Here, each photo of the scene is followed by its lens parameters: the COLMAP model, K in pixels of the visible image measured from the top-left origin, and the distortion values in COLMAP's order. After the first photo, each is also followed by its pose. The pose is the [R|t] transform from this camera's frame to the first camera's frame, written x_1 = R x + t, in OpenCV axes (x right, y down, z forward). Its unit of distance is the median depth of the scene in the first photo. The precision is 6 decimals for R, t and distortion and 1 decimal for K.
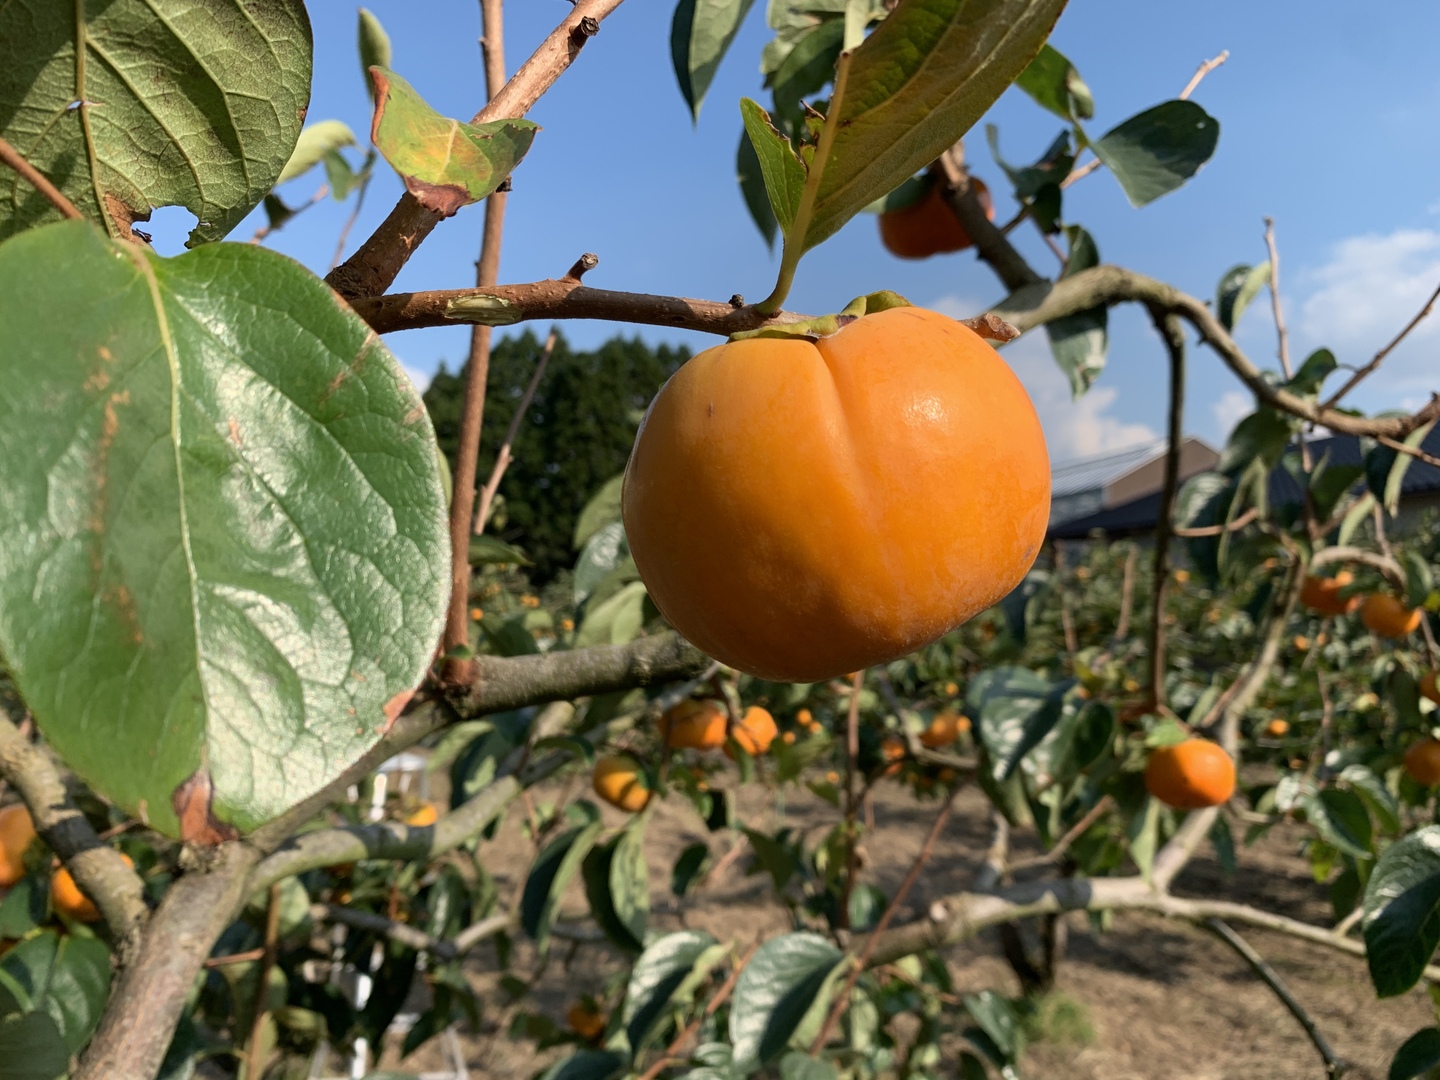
lens RADIAL K [[1083.5, 0, 719.9], [0, 1083.5, 537.6], [0, 0, 1]] dist [-0.002174, -0.025073]
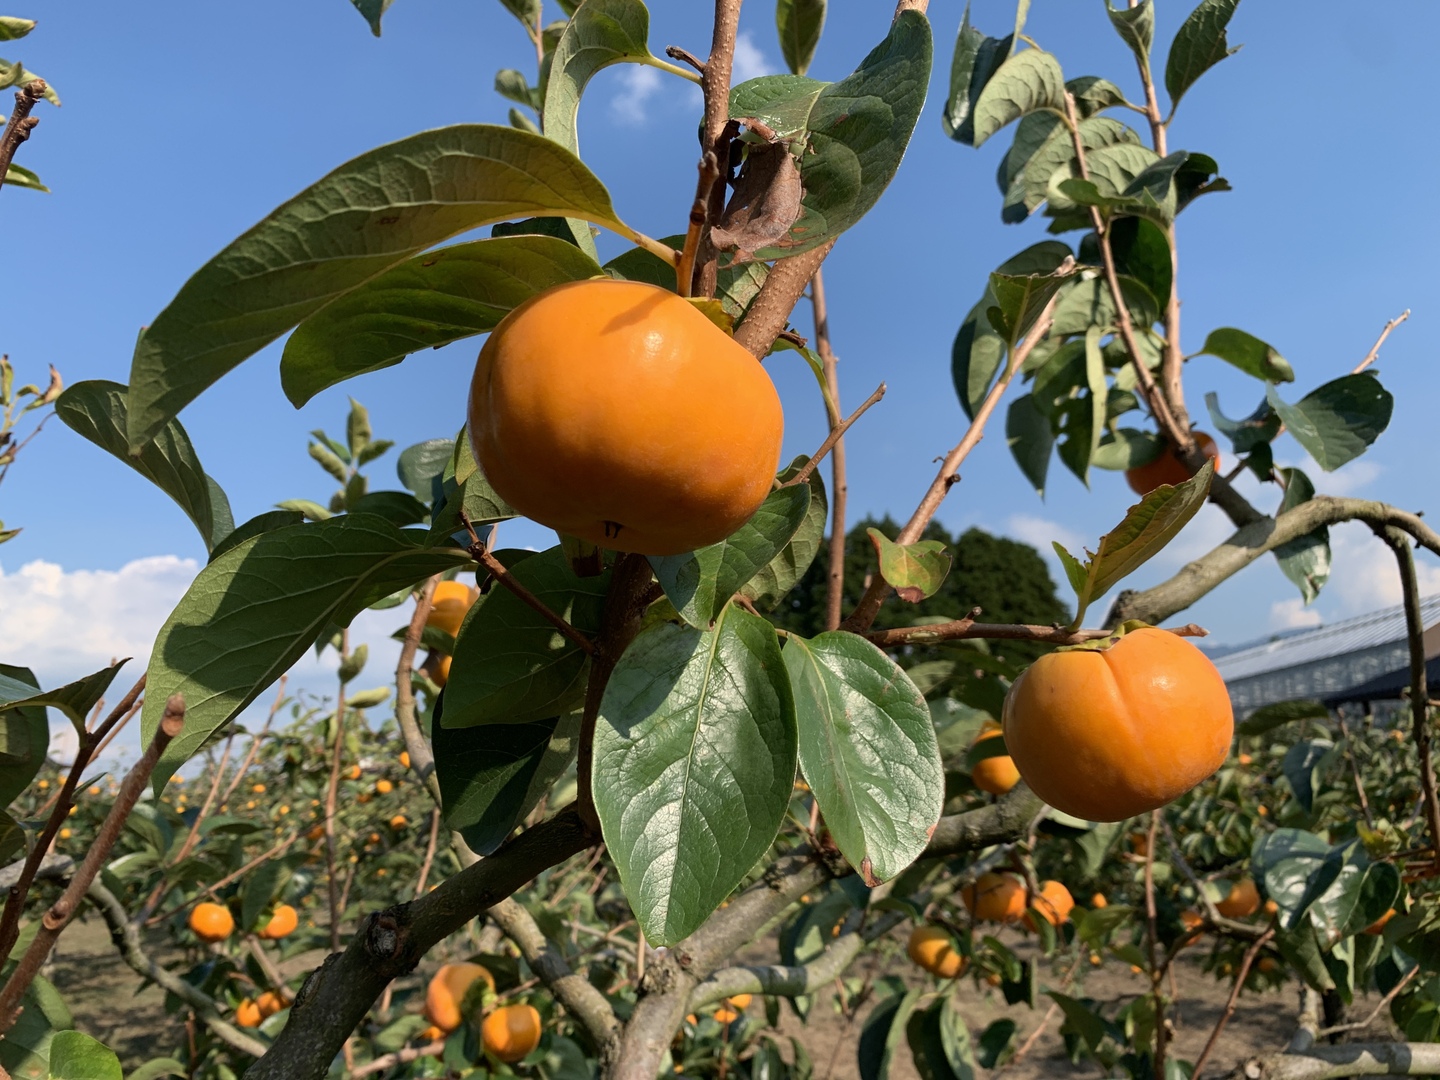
lens RADIAL K [[1083.5, 0, 718.1], [0, 1083.5, 538.5], [0, 0, 1]] dist [-0.002174, -0.025073]
pose [[0.970576, -0.083023, -0.226031, -0.041325], [0.044852, 0.984586, -0.169055, -0.022862], [0.236582, 0.153943, 0.959339, -0.361876]]
